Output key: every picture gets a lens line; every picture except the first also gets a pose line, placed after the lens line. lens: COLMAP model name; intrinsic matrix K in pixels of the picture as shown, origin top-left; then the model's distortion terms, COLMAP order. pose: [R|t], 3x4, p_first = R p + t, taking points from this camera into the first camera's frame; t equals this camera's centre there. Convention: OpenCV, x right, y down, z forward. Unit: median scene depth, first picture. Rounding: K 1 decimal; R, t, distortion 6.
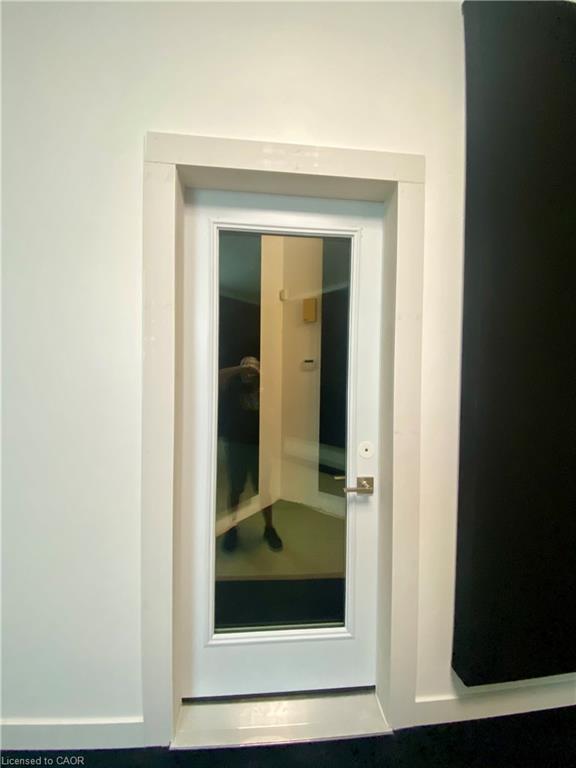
lens RADIAL K [[310.4, 0, 282.2], [0, 310.4, 382.9], [0, 0, 1]] dist [-0.000454, -0.012567]
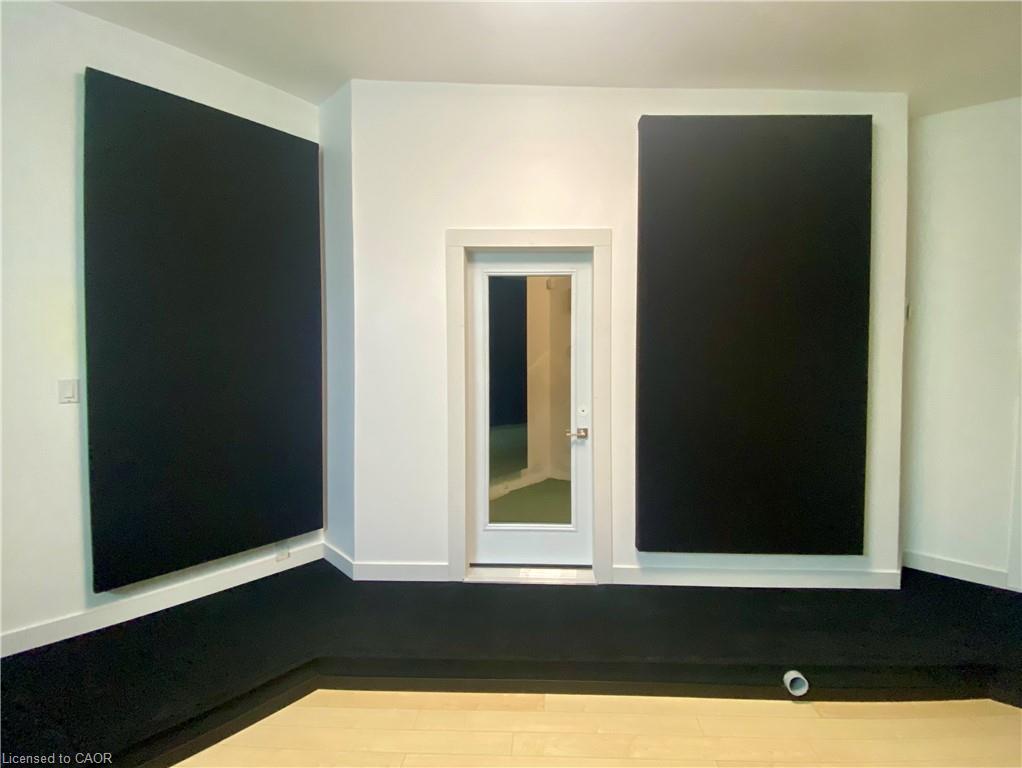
lens RADIAL K [[413.0, 0, 532.1], [0, 413.0, 364.6], [0, 0, 1]] dist [-0.000454, -0.012567]
pose [[0.994198, -0.015203, -0.106486, 0.252145], [0.014933, 0.999883, -0.003336, -0.013747], [0.106525, 0.001727, 0.994309, -1.152800]]
